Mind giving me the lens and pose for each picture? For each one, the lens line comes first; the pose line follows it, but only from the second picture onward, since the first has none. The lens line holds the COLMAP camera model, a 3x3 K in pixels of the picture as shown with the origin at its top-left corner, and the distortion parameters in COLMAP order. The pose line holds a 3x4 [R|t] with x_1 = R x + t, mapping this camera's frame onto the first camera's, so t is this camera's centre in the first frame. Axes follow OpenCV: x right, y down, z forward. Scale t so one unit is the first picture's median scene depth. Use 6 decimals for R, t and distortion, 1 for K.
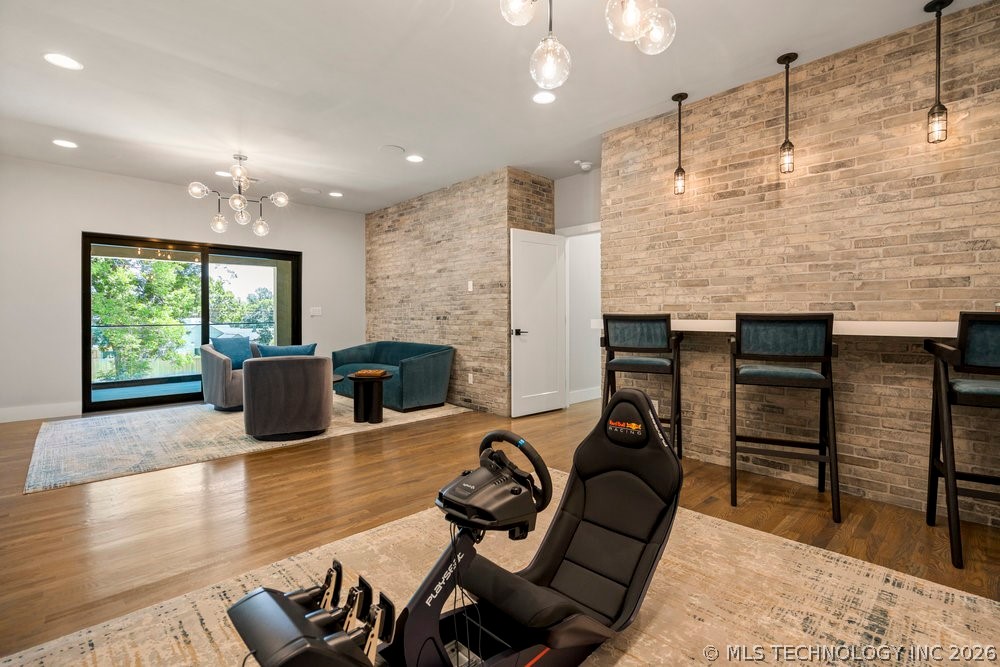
lens RADIAL K [[460.3, 0, 502.8], [0, 460.3, 317.3], [0, 0, 1]] dist [0.000989, 0.000456]
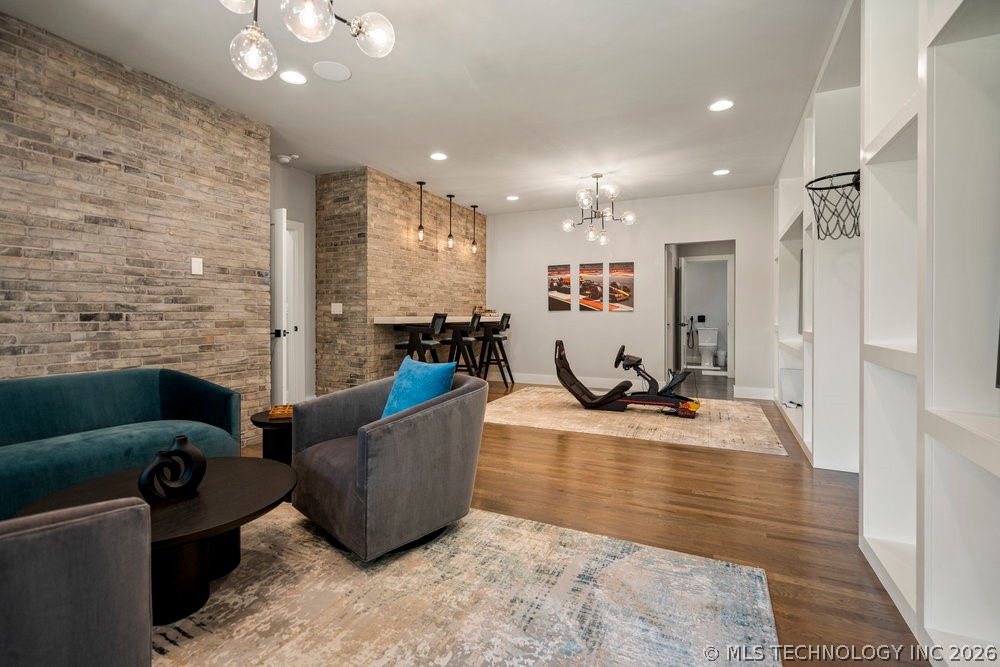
lens RADIAL K [[460.3, 0, 502.8], [0, 460.3, 317.3], [0, 0, 1]] dist [0.000989, 0.000456]
pose [[-0.359989, -0.005521, 0.932940, -0.821157], [0.000016, 0.999982, 0.005924, -0.001346], [-0.932957, 0.002148, -0.359982, 0.849415]]
